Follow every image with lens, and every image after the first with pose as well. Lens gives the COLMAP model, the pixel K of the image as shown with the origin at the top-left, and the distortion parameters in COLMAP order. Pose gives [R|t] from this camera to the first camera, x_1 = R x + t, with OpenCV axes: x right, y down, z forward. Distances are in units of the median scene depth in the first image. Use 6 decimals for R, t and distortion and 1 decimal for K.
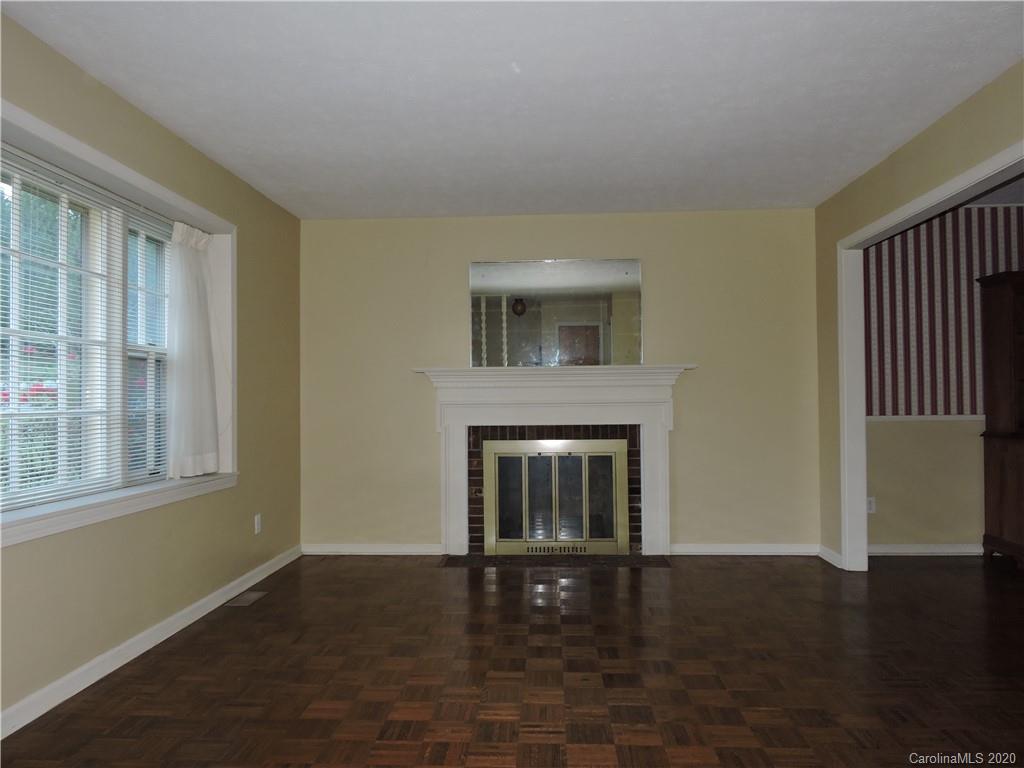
lens RADIAL K [[732.4, 0, 517.4], [0, 732.4, 383.5], [0, 0, 1]] dist [0.002720, -0.006424]
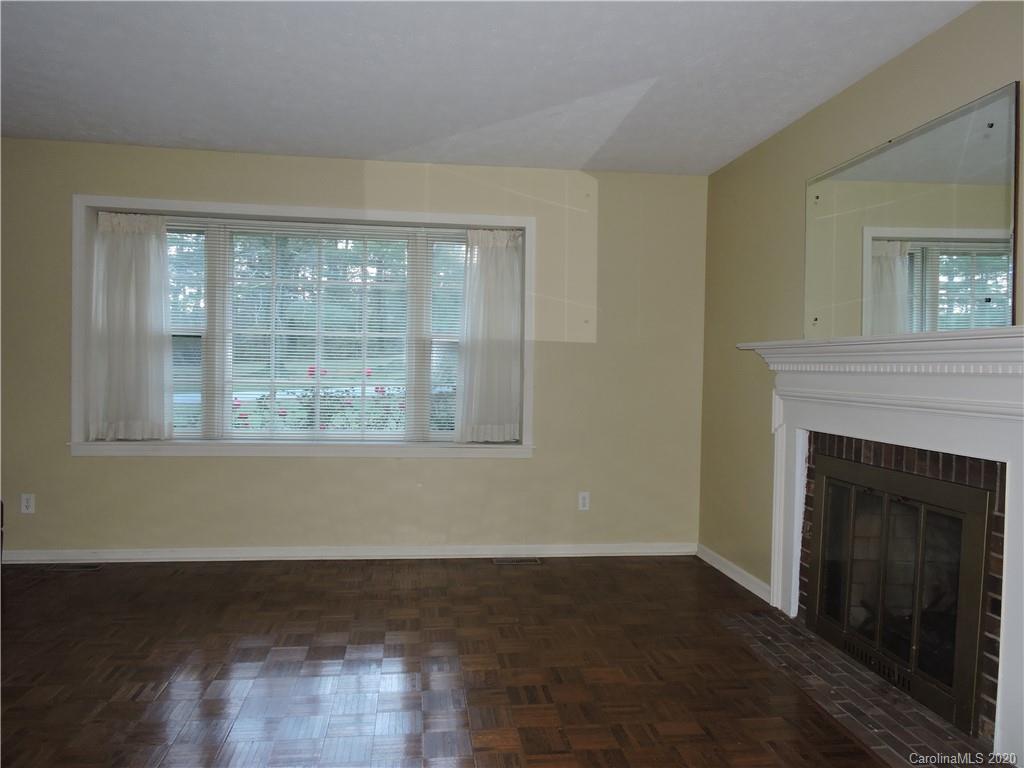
lens RADIAL K [[732.4, 0, 516.5], [0, 732.4, 383.7], [0, 0, 1]] dist [0.002720, -0.006424]
pose [[0.192986, 0.040330, -0.980372, 0.539876], [-0.007553, 0.999186, 0.039617, -0.008691], [0.981172, -0.000241, 0.193134, 0.616064]]
